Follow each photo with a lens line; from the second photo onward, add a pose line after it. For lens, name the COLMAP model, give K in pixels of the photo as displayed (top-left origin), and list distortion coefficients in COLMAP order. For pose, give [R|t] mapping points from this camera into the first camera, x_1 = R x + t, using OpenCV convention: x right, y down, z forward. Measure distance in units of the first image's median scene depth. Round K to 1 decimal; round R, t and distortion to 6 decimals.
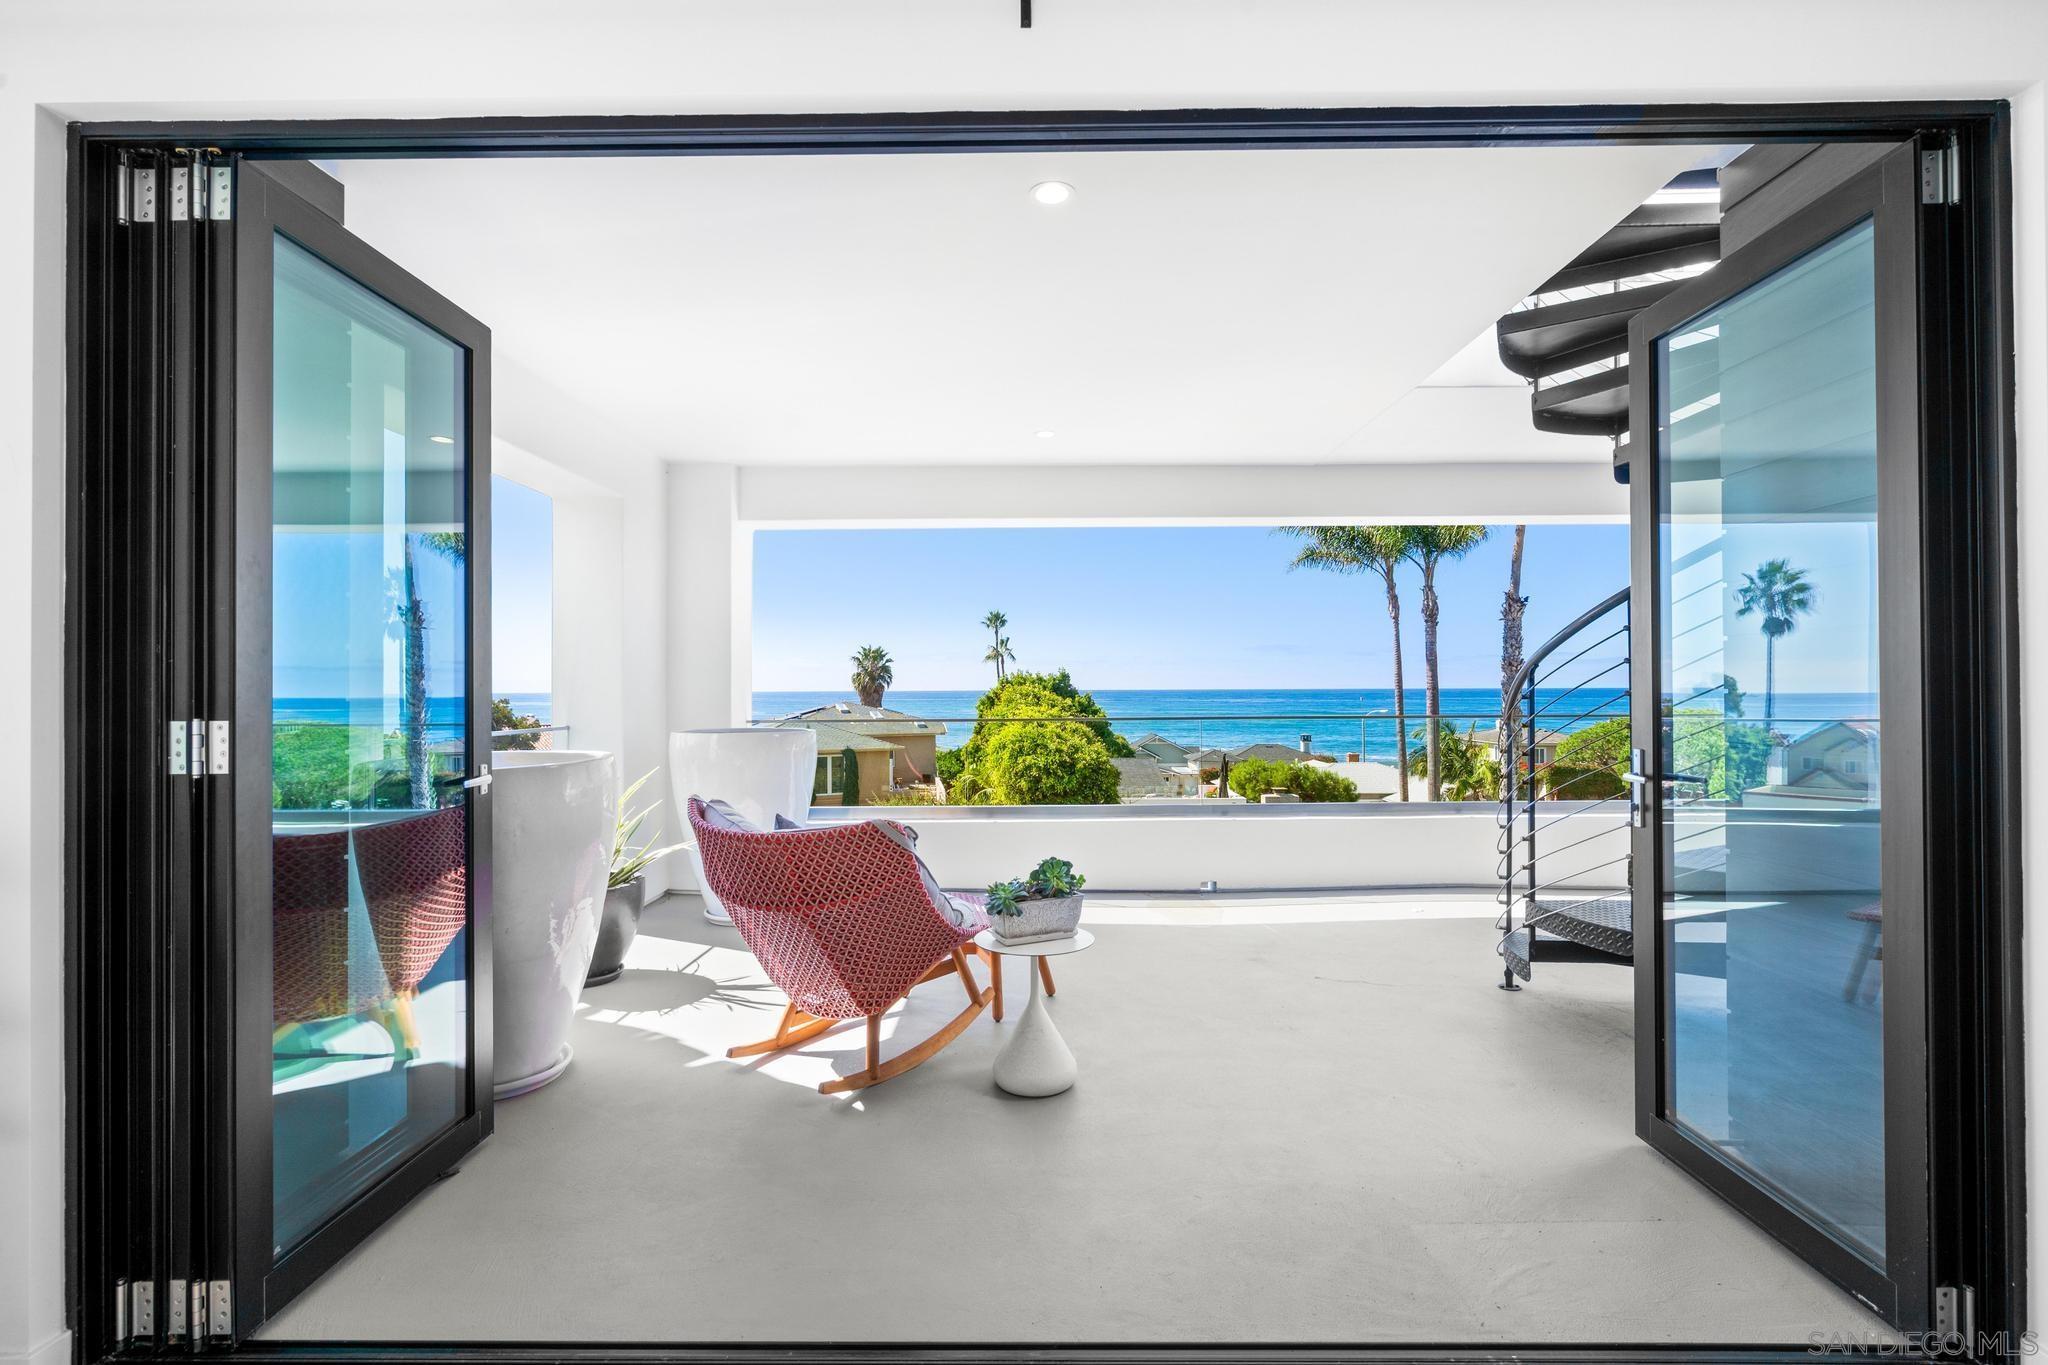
lens RADIAL K [[932.7, 0, 1024.0], [0, 932.7, 682.5], [0, 0, 1]] dist [-0.002207, 0.000582]
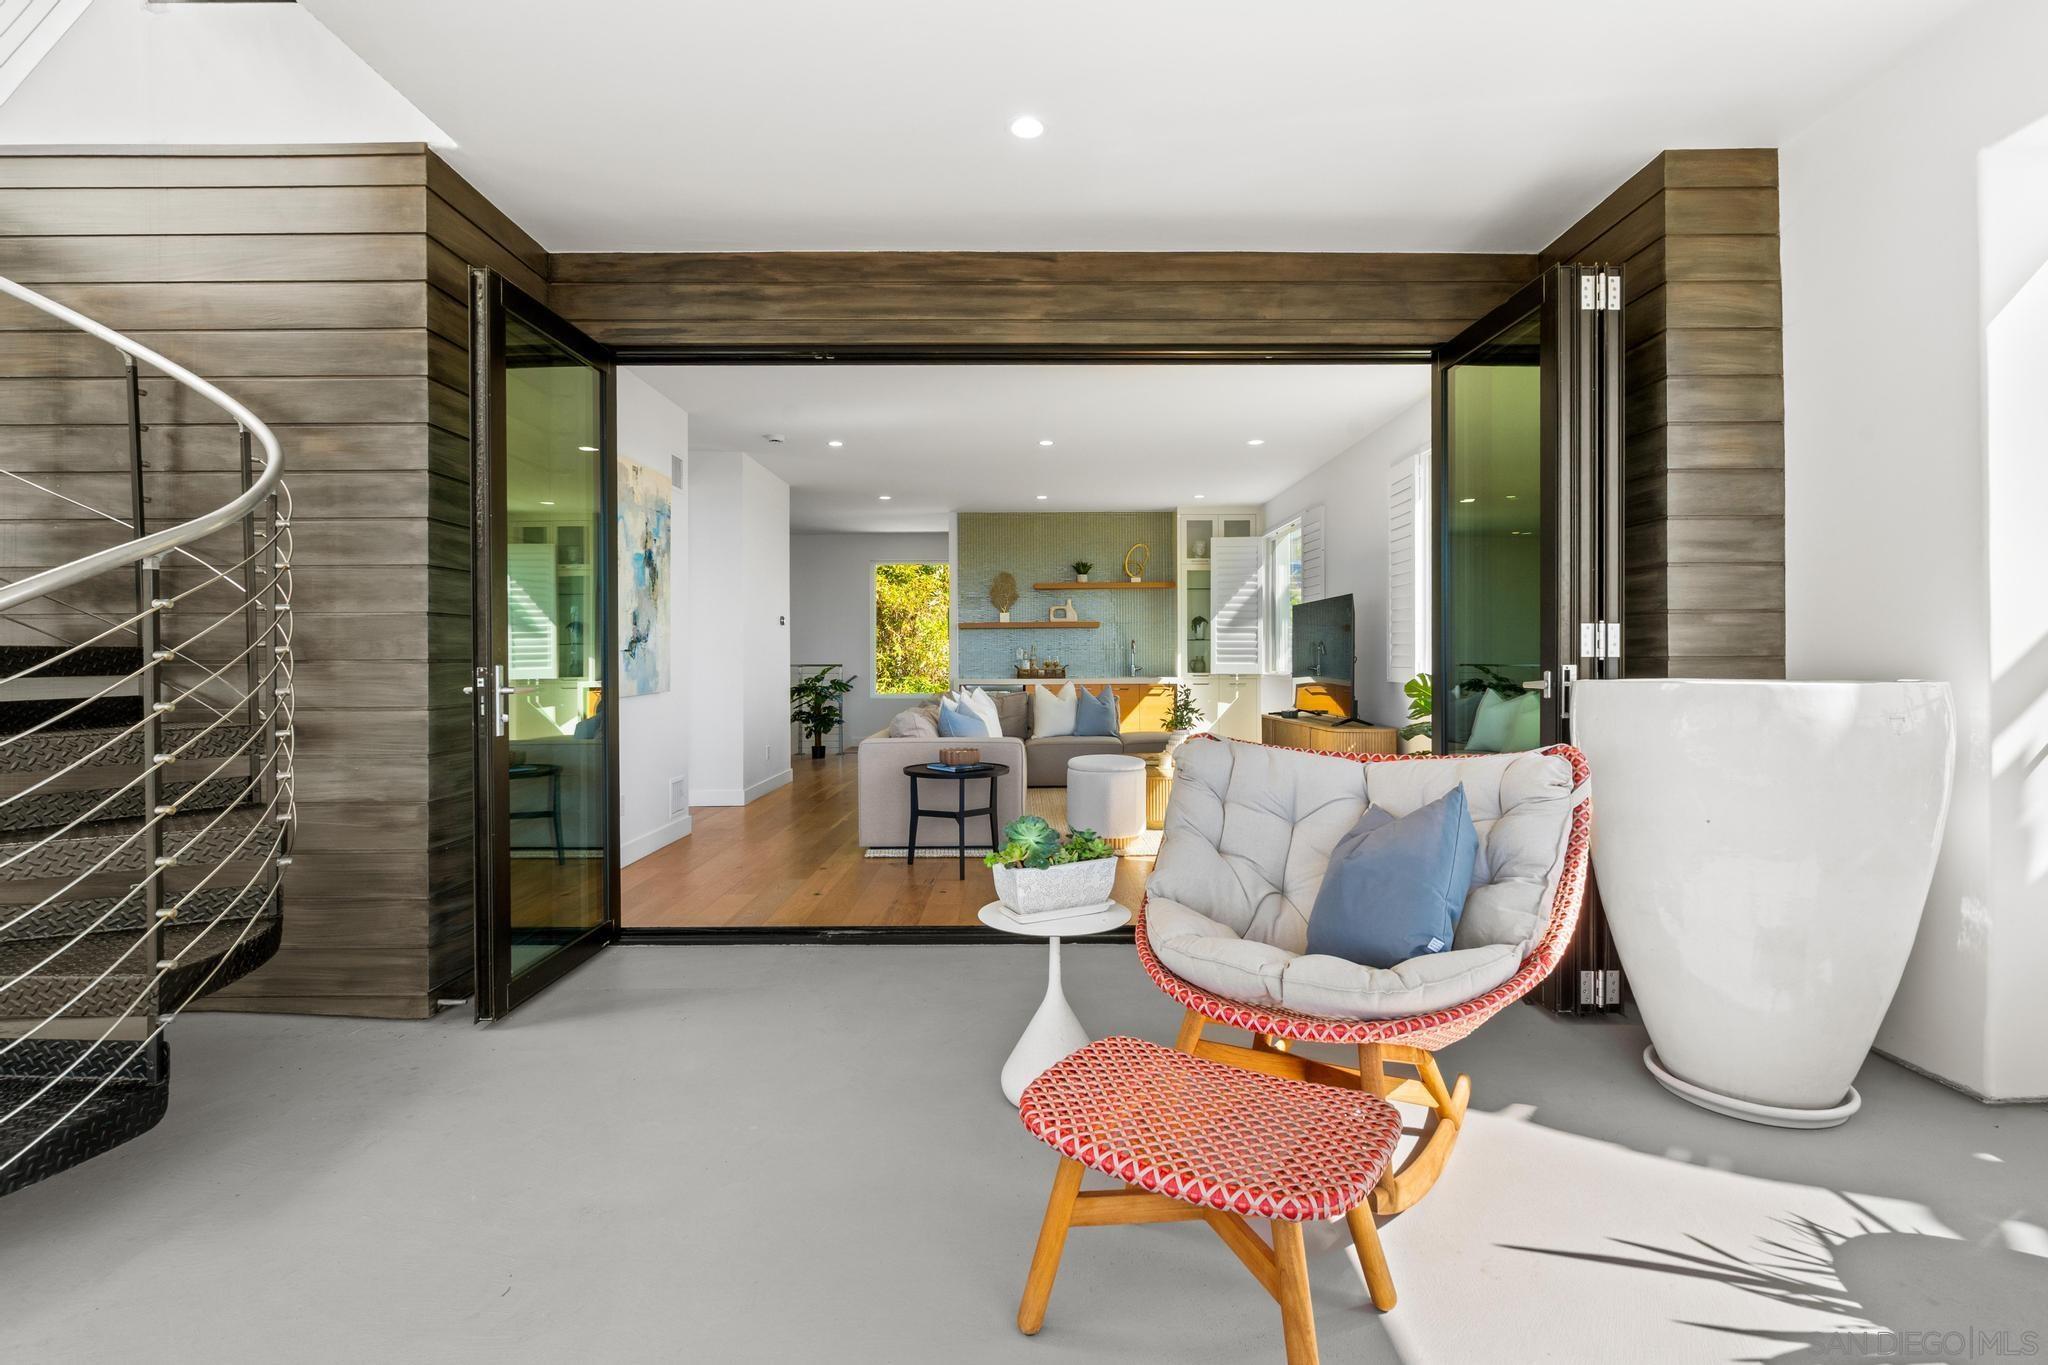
lens RADIAL K [[932.7, 0, 1024.0], [0, 932.7, 682.5], [0, 0, 1]] dist [-0.002207, 0.000582]
pose [[-0.999648, 0.008559, -0.025115, 0.013137], [0.007905, 0.999630, 0.026035, 0.018967], [0.025328, 0.025827, -0.999346, 0.519805]]
